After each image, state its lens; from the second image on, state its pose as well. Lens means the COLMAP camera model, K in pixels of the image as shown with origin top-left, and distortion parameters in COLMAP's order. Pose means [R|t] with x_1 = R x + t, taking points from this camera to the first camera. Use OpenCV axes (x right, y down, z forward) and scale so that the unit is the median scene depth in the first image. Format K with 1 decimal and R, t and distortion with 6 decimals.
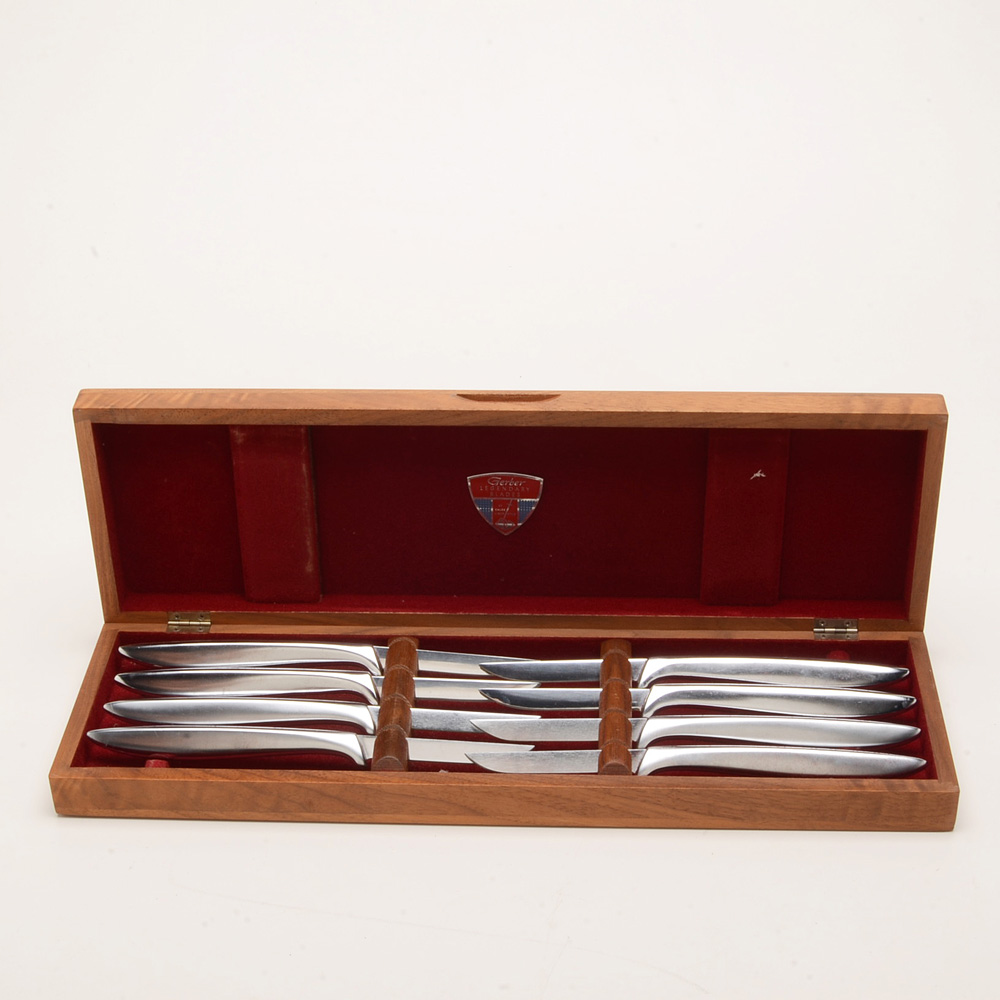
lens RADIAL K [[1828.2, 0, 501.1], [0, 1828.2, 499.5], [0, 0, 1]] dist [0.041001, 0.000000]
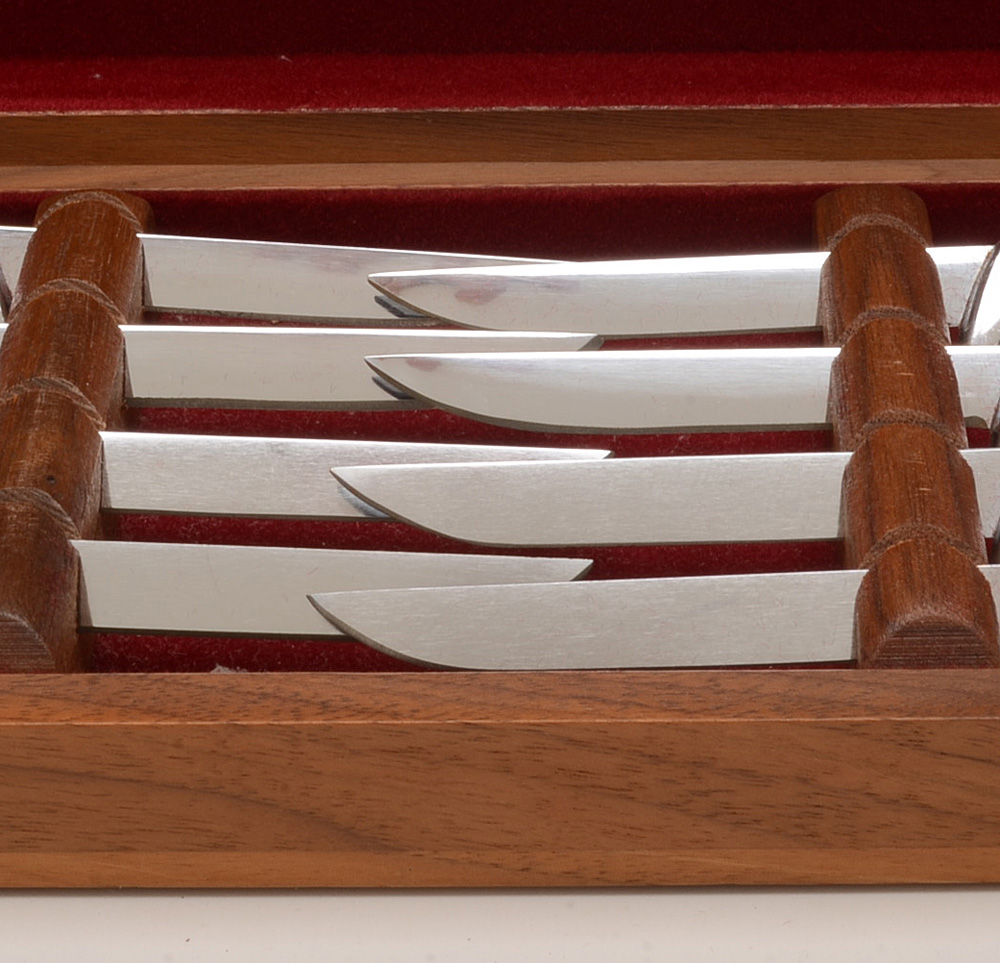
lens RADIAL K [[1683.0, 0, 498.9], [0, 1683.0, 482.4], [0, 0, 1]] dist [-0.015546, 0.000000]
pose [[0.999524, -0.018190, 0.024927, 0.000230], [0.018352, 0.999812, -0.006289, 0.125939], [-0.024808, 0.006743, 0.999669, 0.777191]]
